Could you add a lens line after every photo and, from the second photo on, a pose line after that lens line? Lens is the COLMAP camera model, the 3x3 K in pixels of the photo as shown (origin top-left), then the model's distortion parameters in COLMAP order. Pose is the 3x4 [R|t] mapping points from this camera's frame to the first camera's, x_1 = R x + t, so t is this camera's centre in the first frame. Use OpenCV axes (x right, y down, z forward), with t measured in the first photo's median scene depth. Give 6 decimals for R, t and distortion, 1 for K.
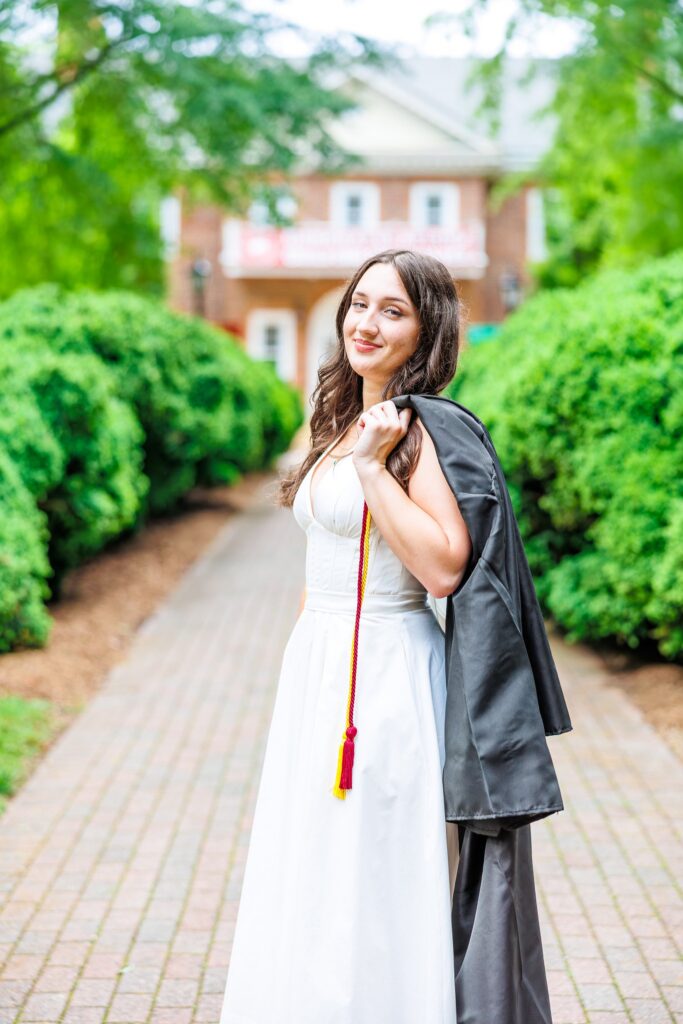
lens RADIAL K [[1872.4, 0, 333.8], [0, 1872.4, 510.0], [0, 0, 1]] dist [-0.012512, 0.090721]
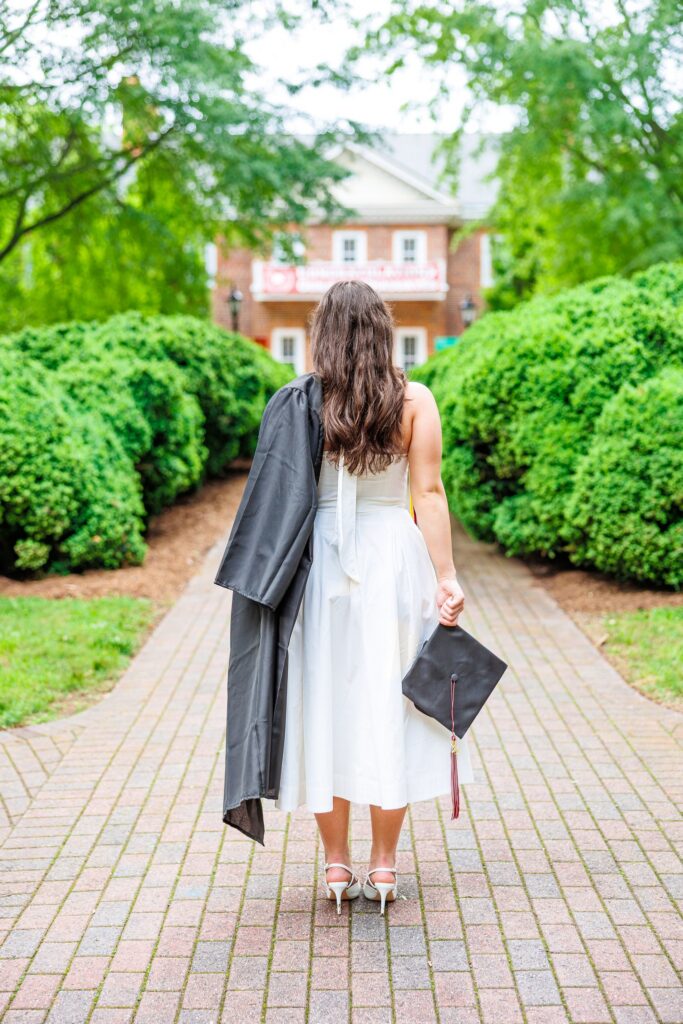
lens RADIAL K [[1454.0, 0, 341.5], [0, 1454.0, 512.0], [0, 0, 1]] dist [-0.006636, -0.025324]
pose [[0.999930, -0.010409, 0.005546, -0.007086], [0.010289, 0.999721, 0.021259, 0.009692], [-0.005765, -0.021201, 0.999759, -0.100743]]
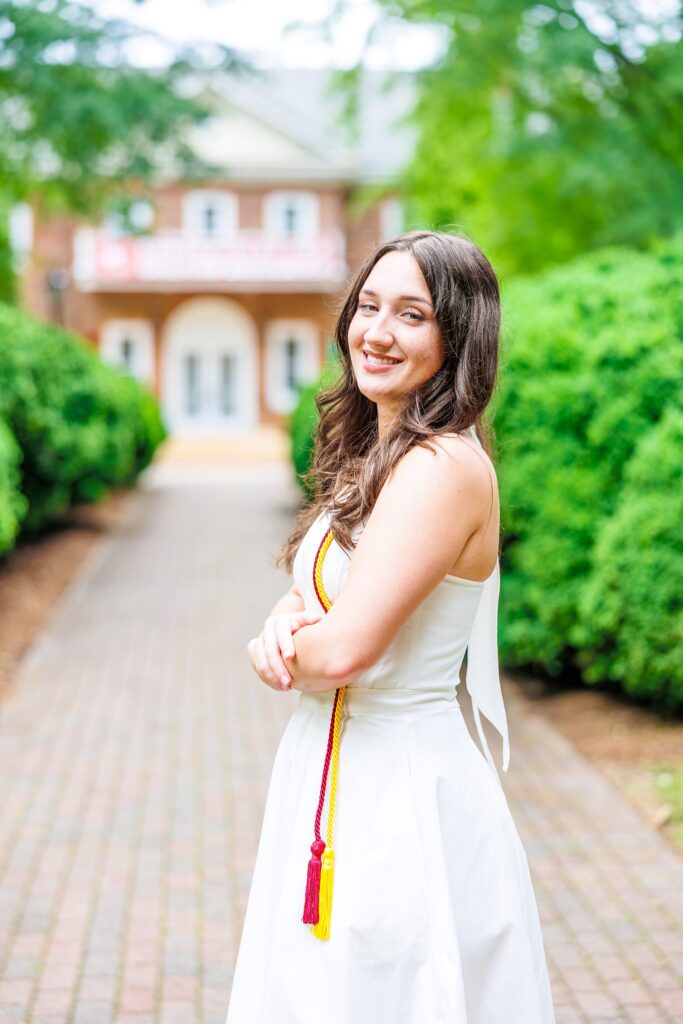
lens RADIAL K [[1872.4, 0, 333.8], [0, 1872.4, 510.0], [0, 0, 1]] dist [-0.012512, 0.090721]
pose [[0.996379, -0.010886, 0.084318, -0.026363], [0.011464, 0.999914, -0.006368, -0.004593], [-0.084242, 0.007312, 0.996419, 0.048806]]
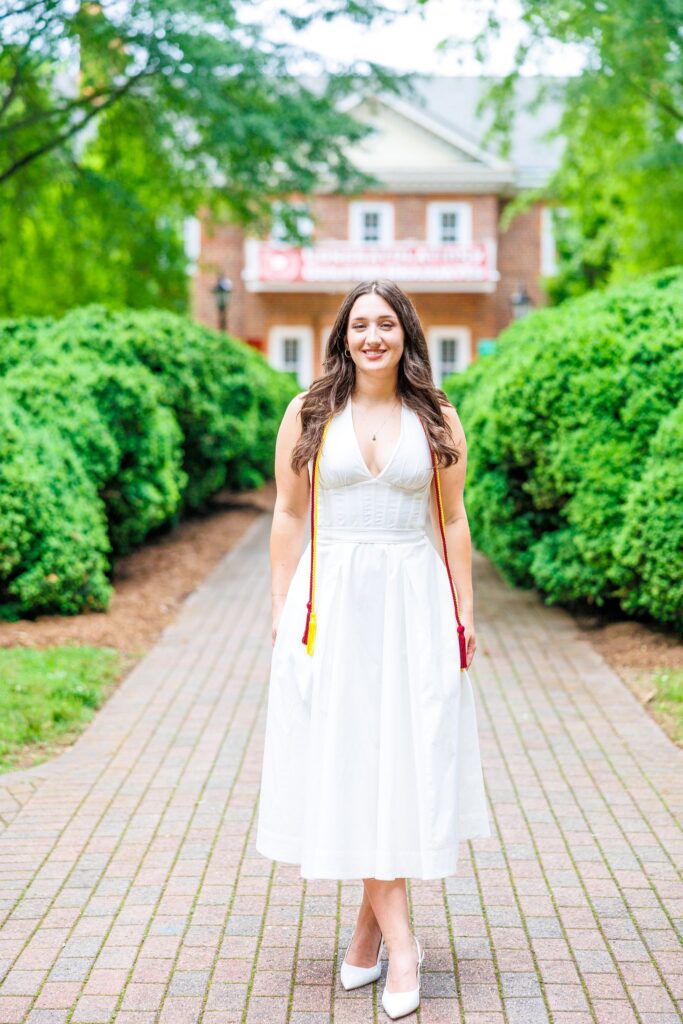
lens RADIAL K [[1963.5, 0, 341.5], [0, 1963.5, 512.0], [0, 0, 1]] dist [0.011765, -0.000140]
pose [[0.999984, -0.001423, -0.005549, 0.001017], [0.001365, 0.999944, -0.010541, 0.021422], [0.005563, 0.010533, 0.999929, -0.216978]]
